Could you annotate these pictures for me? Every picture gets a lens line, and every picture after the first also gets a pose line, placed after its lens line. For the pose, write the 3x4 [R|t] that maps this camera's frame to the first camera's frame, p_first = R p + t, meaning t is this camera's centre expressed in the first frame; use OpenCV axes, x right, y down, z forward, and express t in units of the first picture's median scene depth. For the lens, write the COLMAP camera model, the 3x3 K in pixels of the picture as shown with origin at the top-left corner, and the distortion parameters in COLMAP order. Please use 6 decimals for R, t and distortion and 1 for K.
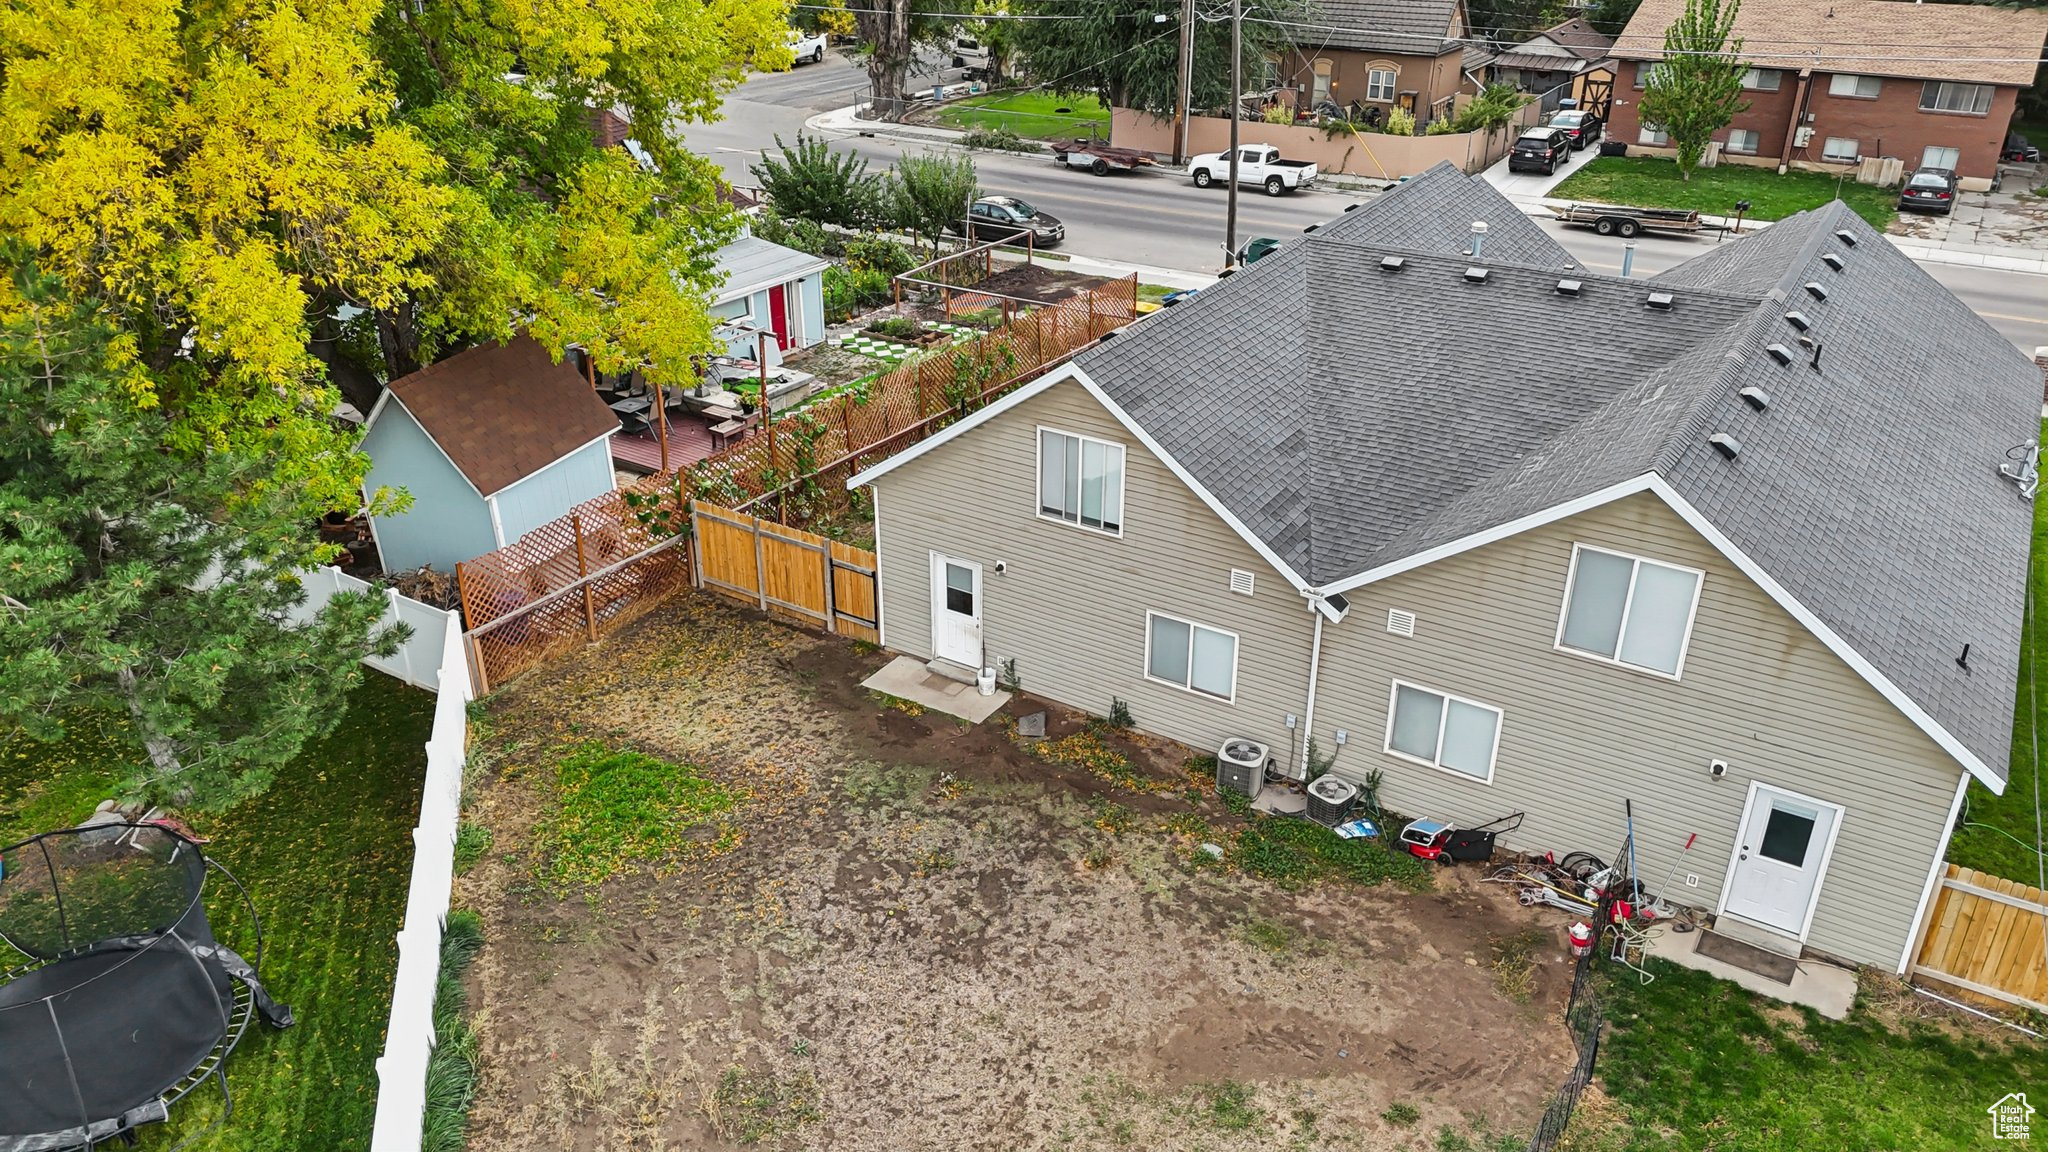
lens RADIAL K [[1469.5, 0, 1034.7], [0, 1469.5, 593.6], [0, 0, 1]] dist [0.070248, -0.068046]
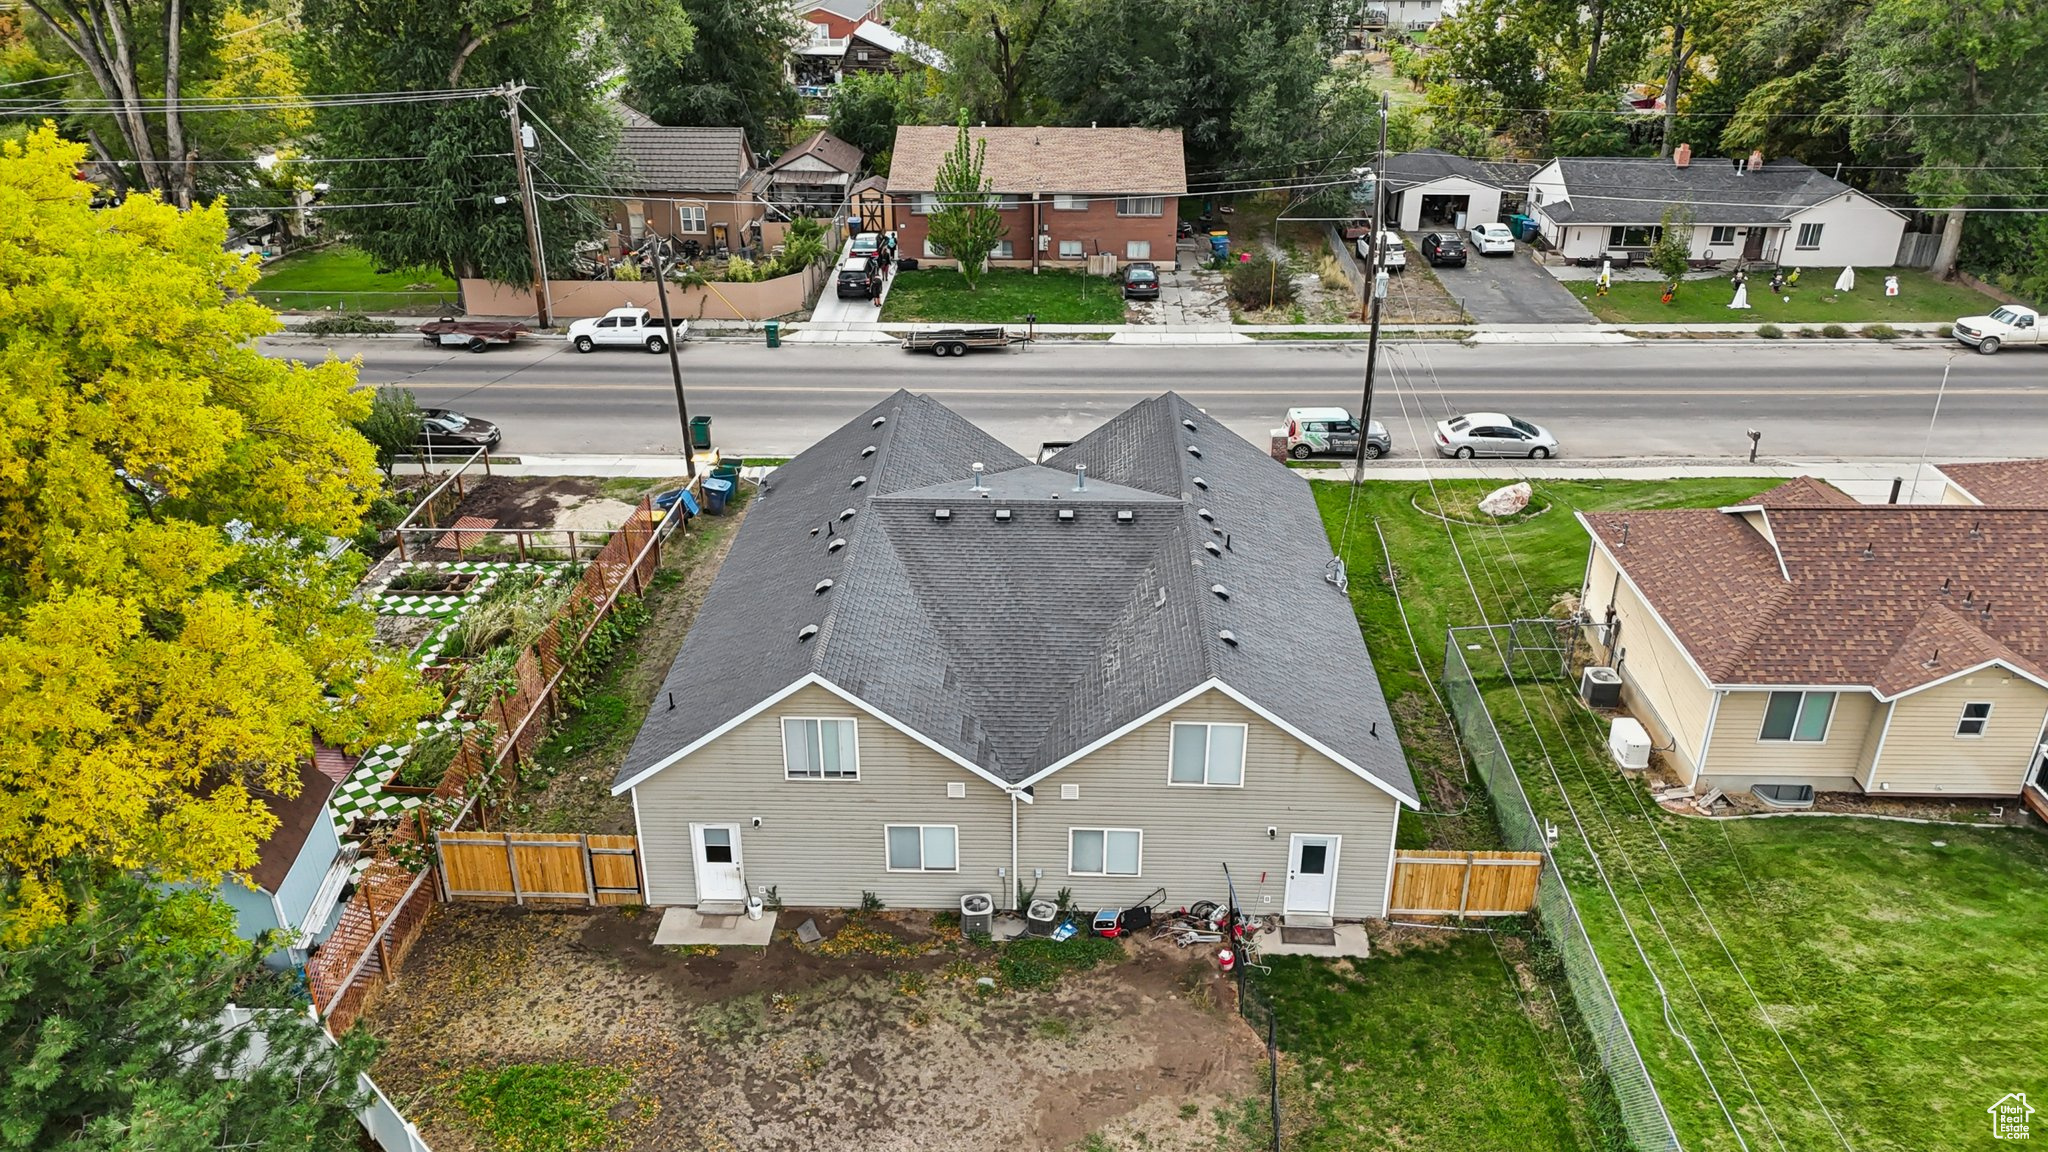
lens RADIAL K [[1469.5, 0, 1033.5], [0, 1469.5, 566.0], [0, 0, 1]] dist [0.070248, -0.068046]
pose [[0.865043, -0.219027, 0.451362, -0.360257], [0.229790, 0.972726, 0.031626, -0.228767], [-0.445979, 0.076361, 0.891780, -0.294740]]
